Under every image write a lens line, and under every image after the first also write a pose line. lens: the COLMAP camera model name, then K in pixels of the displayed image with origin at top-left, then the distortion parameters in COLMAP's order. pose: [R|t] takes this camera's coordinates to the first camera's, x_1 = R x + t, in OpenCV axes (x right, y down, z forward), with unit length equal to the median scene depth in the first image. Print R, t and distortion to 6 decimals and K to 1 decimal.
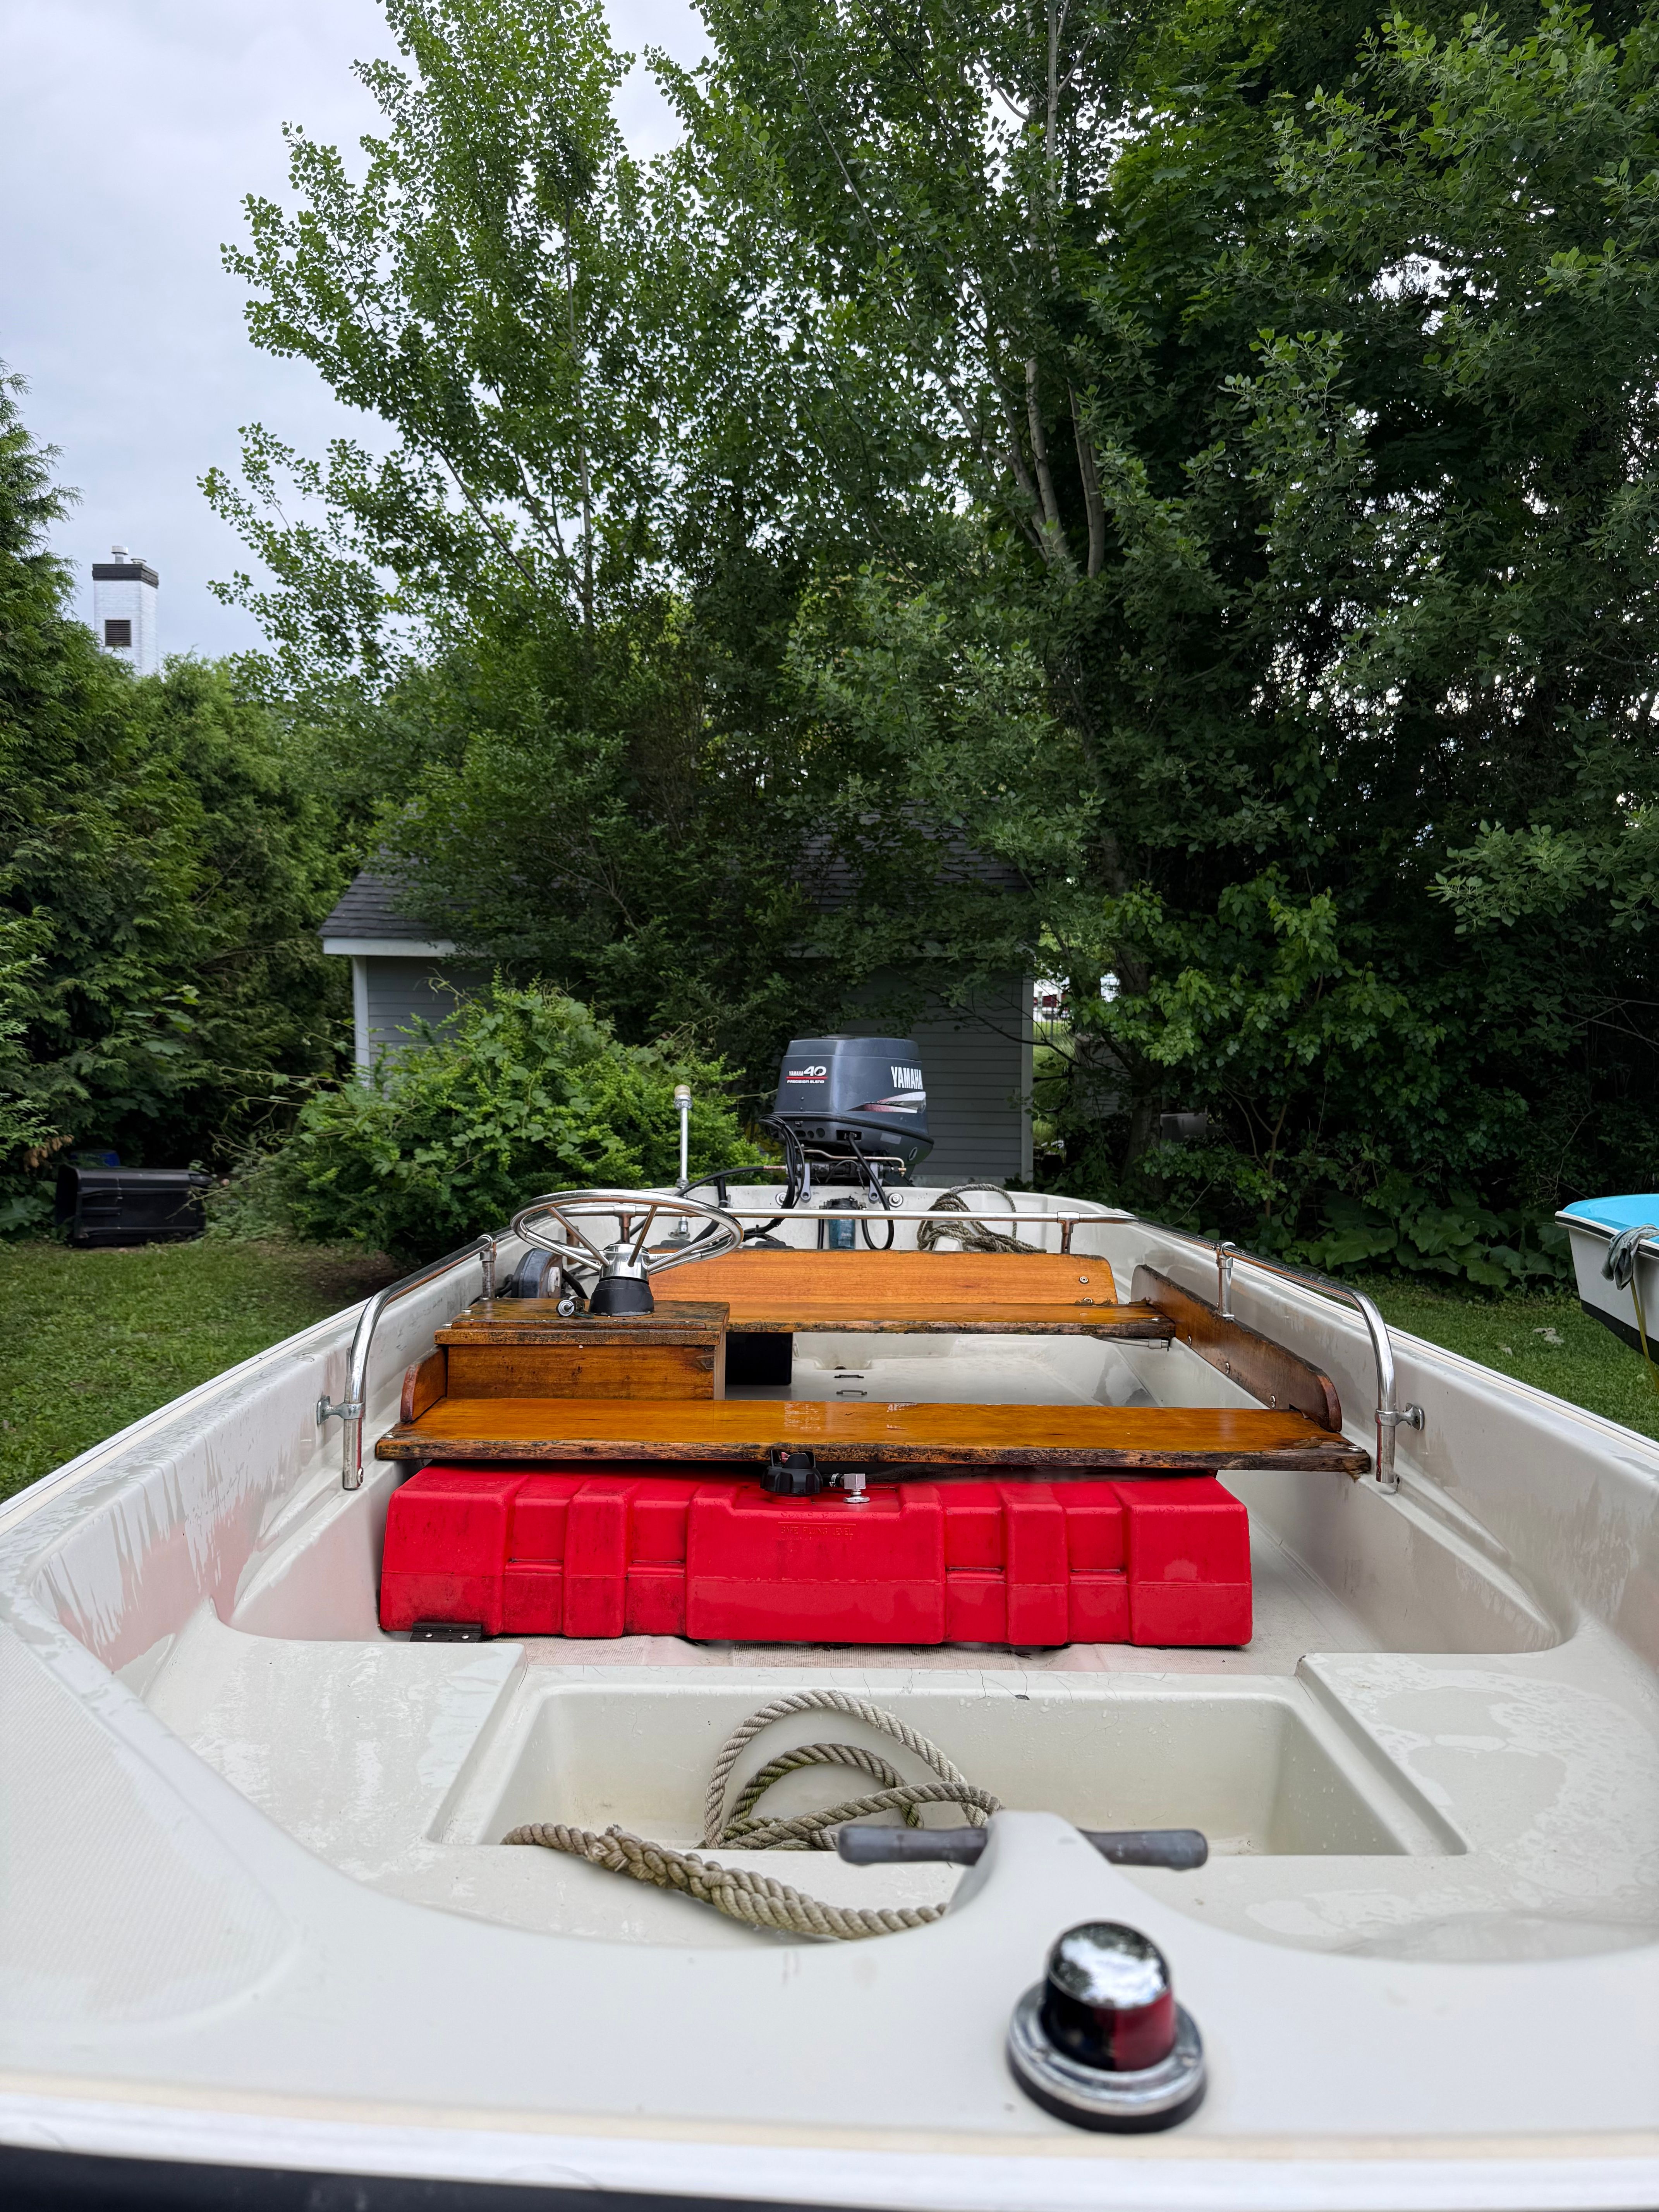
lens RADIAL K [[1563.9, 0, 829.5], [0, 1563.9, 1106.0], [0, 0, 1]] dist [0.141165, -0.254218]
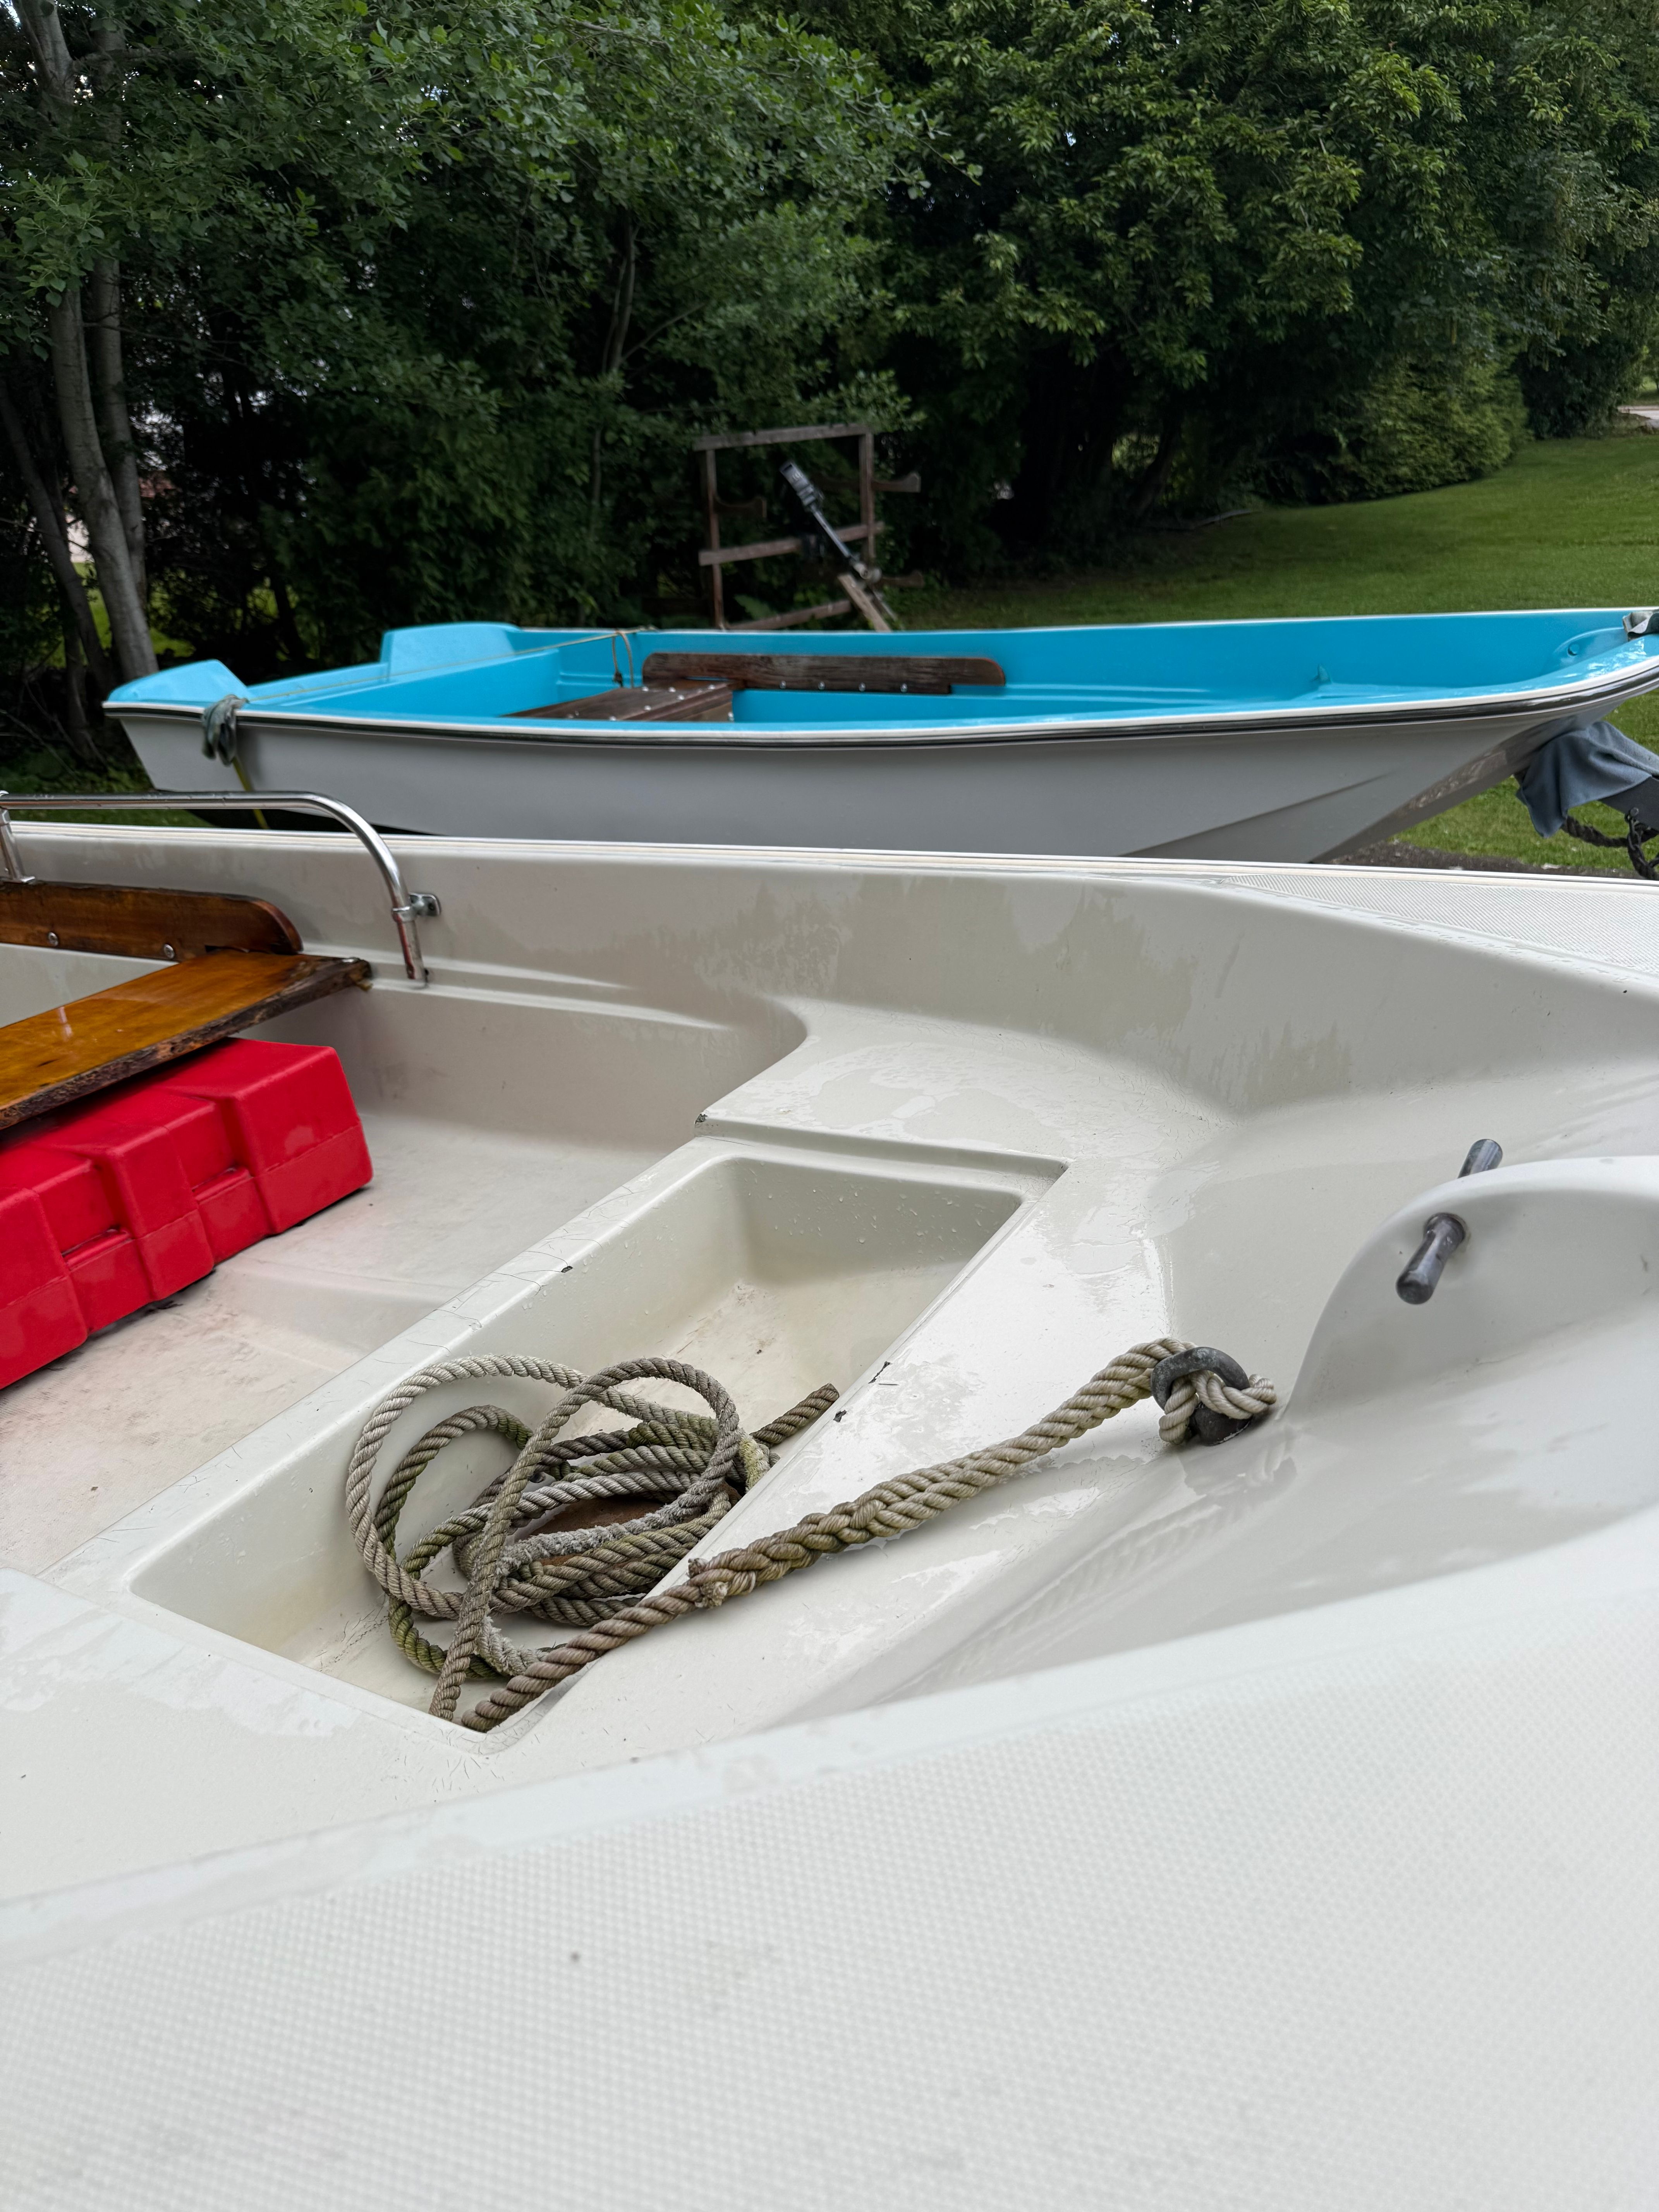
lens RADIAL K [[1572.1, 0, 869.1], [0, 1572.1, 1108.7], [0, 0, 1]] dist [0.002809, 0.001913]
pose [[0.503269, -0.383579, 0.774330, -0.072034], [0.120511, 0.918479, 0.376660, -0.005712], [-0.855685, -0.096246, 0.508468, 0.061507]]
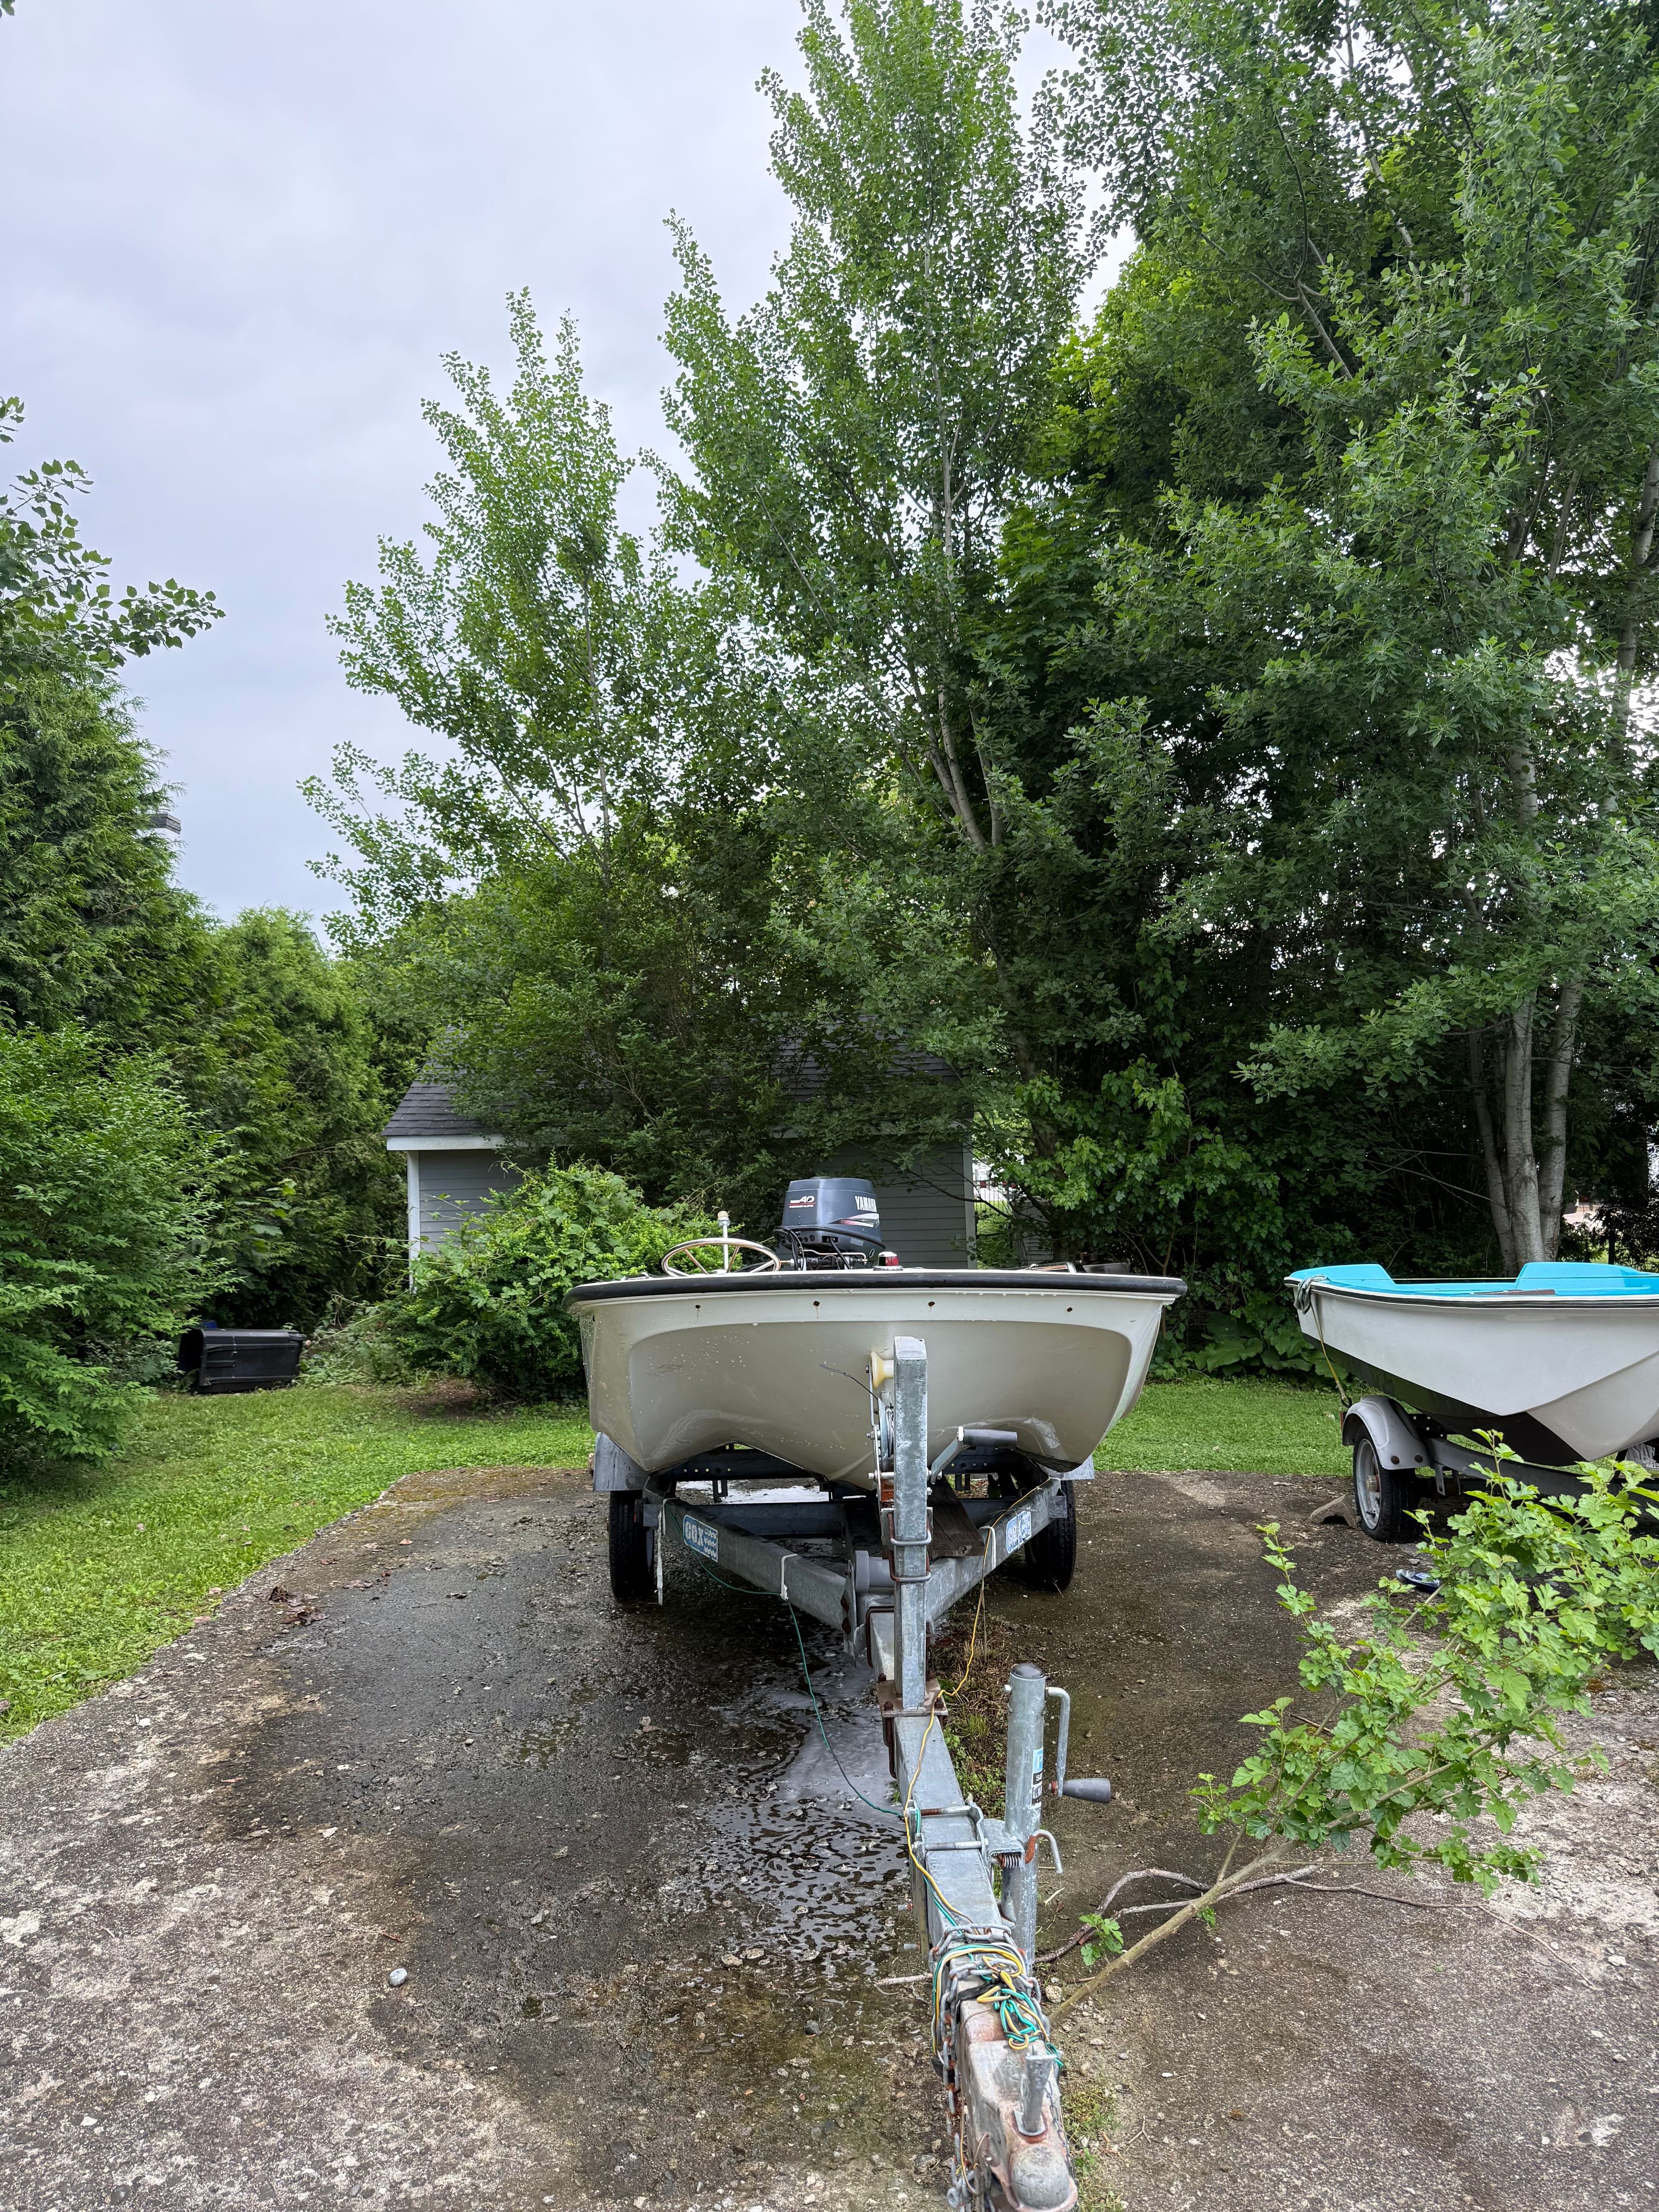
lens RADIAL K [[1563.9, 0, 829.5], [0, 1563.9, 1106.0], [0, 0, 1]] dist [0.141165, -0.254218]
pose [[0.999221, -0.031723, 0.023480, -0.010936], [0.034320, 0.992178, -0.120018, 0.039271], [-0.019489, 0.120730, 0.992494, -0.306142]]
